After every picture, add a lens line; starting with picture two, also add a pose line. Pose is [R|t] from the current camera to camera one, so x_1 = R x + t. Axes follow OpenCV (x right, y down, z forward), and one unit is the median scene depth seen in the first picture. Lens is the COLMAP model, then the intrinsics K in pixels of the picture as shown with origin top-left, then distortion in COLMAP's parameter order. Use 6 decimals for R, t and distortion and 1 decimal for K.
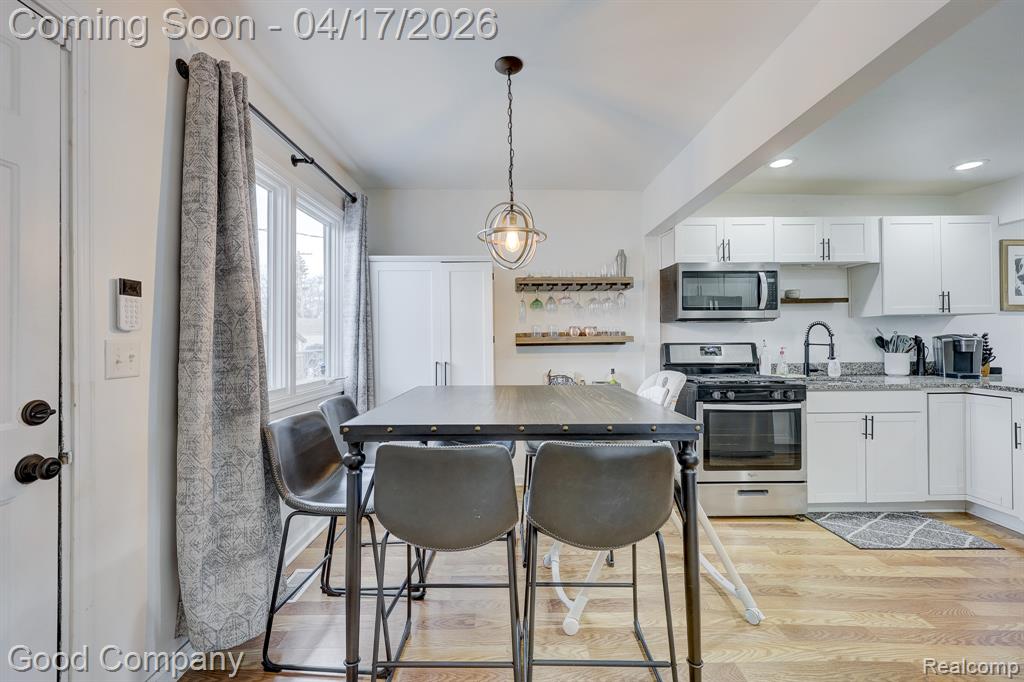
lens RADIAL K [[440.2, 0, 508.1], [0, 440.2, 338.1], [0, 0, 1]] dist [0.002873, 0.000544]
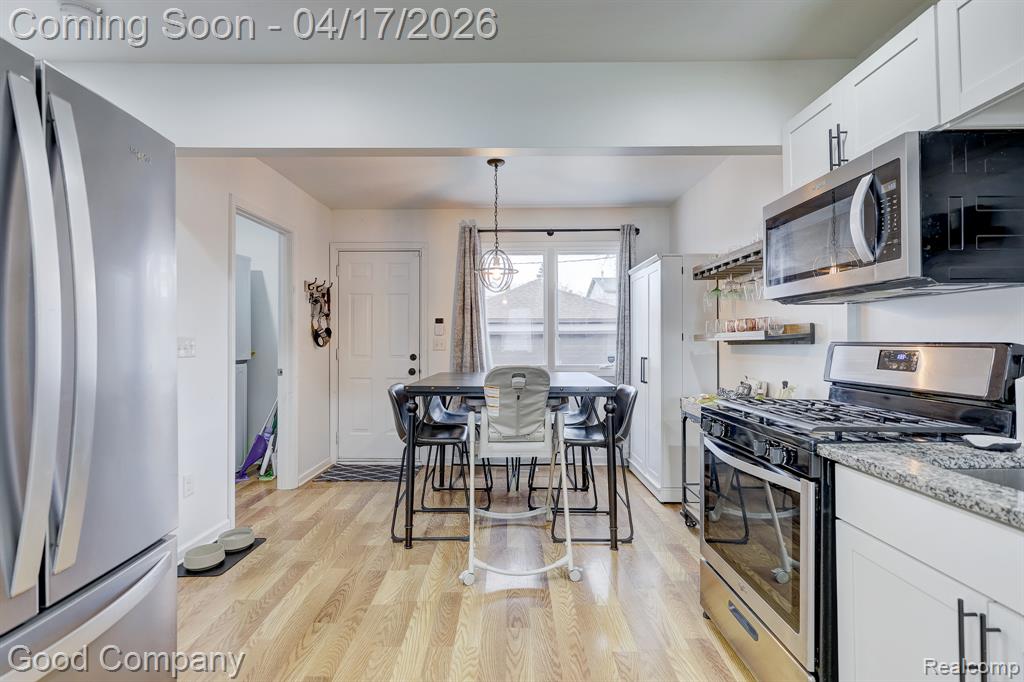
lens RADIAL K [[482.0, 0, 506.2], [0, 482.0, 337.4], [0, 0, 1]] dist [-0.001399, -0.000109]
pose [[-0.030644, -0.002728, -0.999527, 1.006415], [0.006052, 0.999977, -0.002914, 0.005074], [0.999512, -0.006139, -0.030626, 0.637499]]
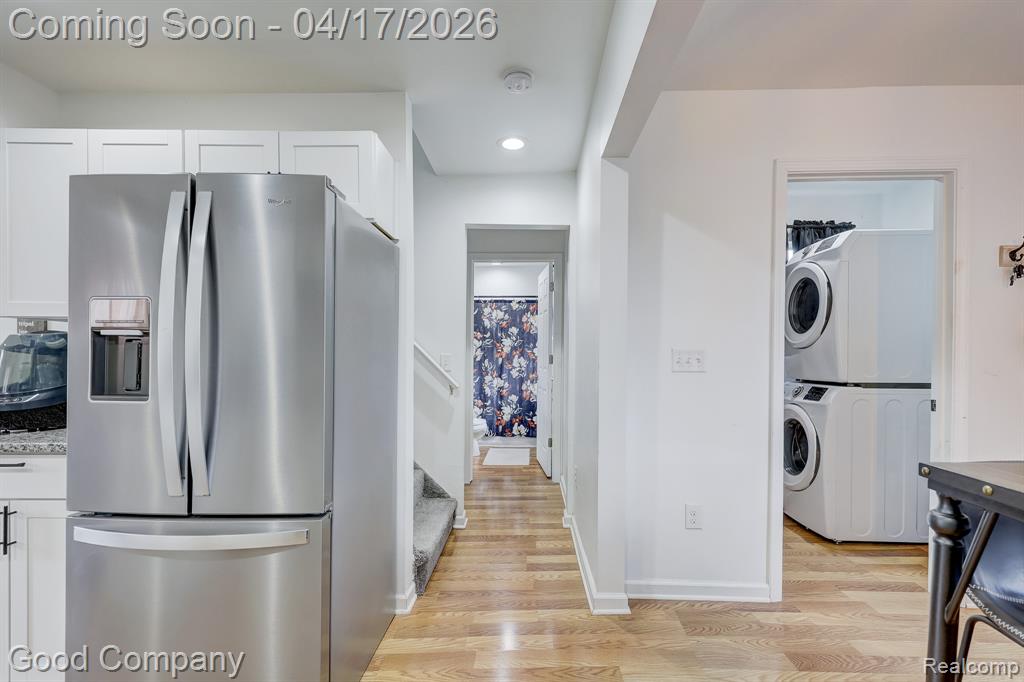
lens RADIAL K [[455.2, 0, 518.4], [0, 455.2, 360.2], [0, 0, 1]] dist [0.000008, 0.000064]
pose [[-0.999221, -0.004800, 0.039183, 0.459562], [-0.004685, 0.999984, 0.003049, 0.012991], [-0.039197, 0.002863, -0.999227, 0.763883]]
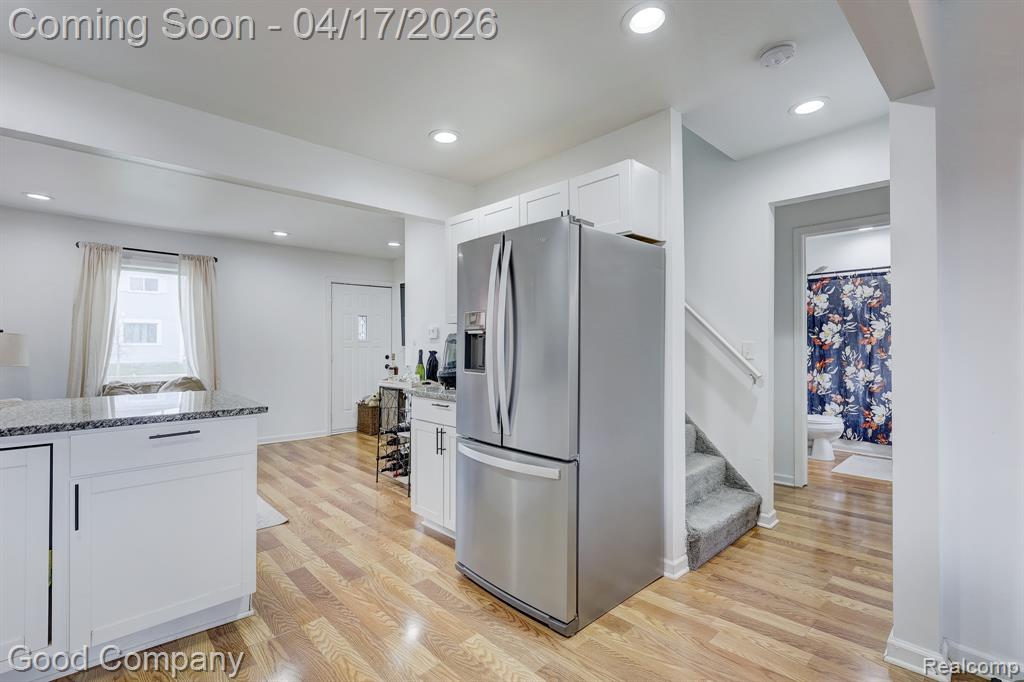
lens RADIAL K [[460.3, 0, 512.0], [0, 460.3, 341.0], [0, 0, 1]] dist [0.000267, 0.000165]
pose [[-0.664873, 0.005778, 0.746934, 0.273845], [-0.000459, 0.999967, -0.008143, 0.010113], [-0.746956, -0.005757, -0.664849, 0.792793]]
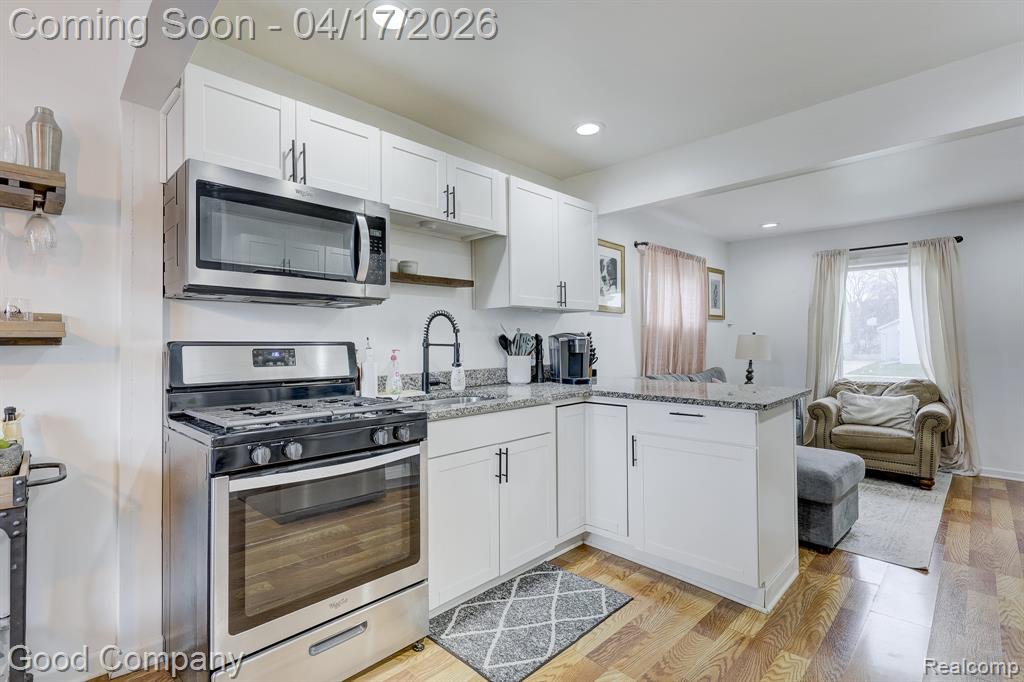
lens RADIAL K [[480.6, 0, 499.6], [0, 480.6, 341.3], [0, 0, 1]] dist [0.000618, -0.000047]
pose [[0.725629, 0.005434, 0.688065, 0.269680], [0.000659, 0.999963, -0.008592, 0.015790], [-0.688086, 0.006688, 0.725598, 0.413977]]
